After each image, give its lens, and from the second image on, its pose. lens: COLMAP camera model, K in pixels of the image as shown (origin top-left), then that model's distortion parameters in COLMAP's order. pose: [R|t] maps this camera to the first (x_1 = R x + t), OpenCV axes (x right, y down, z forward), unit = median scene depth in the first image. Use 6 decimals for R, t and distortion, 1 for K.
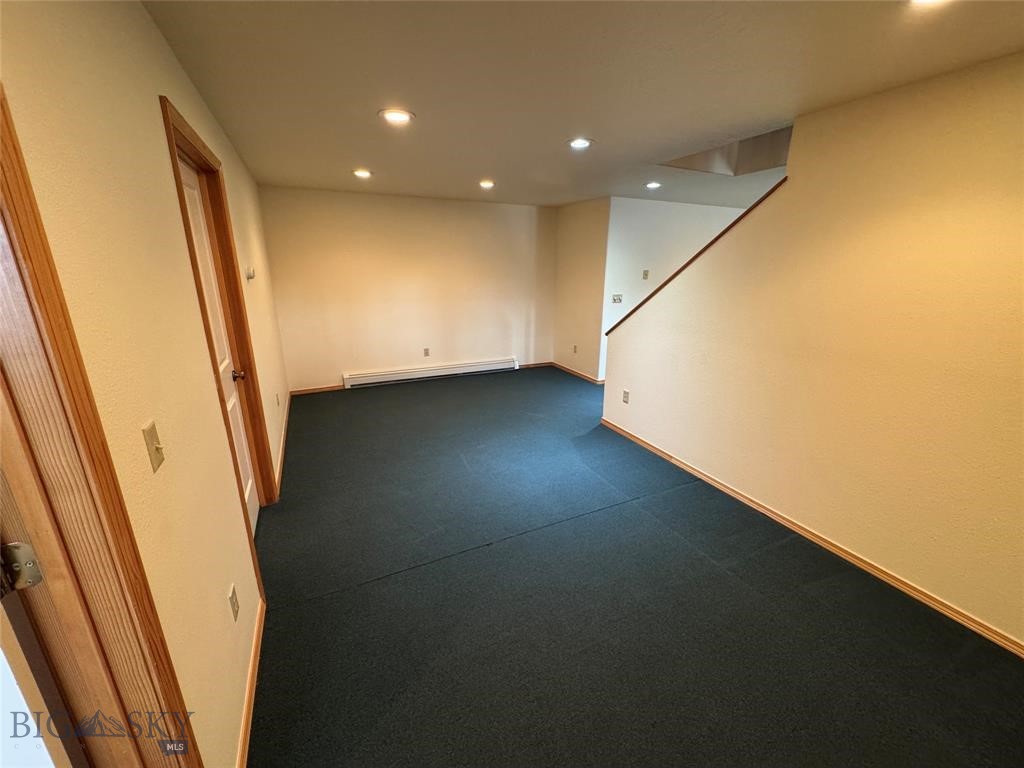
lens RADIAL K [[409.4, 0, 512.0], [0, 409.4, 384.0], [0, 0, 1]] dist [-0.000364, -0.000066]
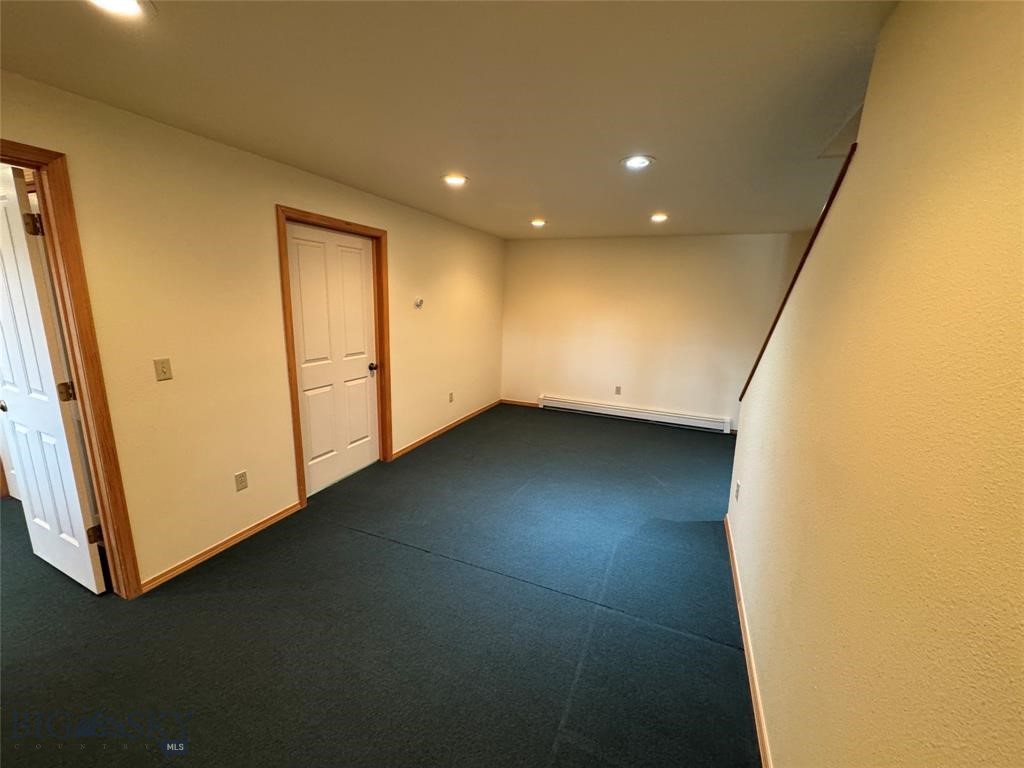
lens RADIAL K [[409.4, 0, 512.0], [0, 409.4, 384.0], [0, 0, 1]] dist [-0.000364, -0.000066]
pose [[0.663567, 0.170619, -0.728401, 0.408361], [-0.238778, 0.971023, 0.009926, -0.050626], [0.708988, 0.167340, 0.685079, 0.178954]]
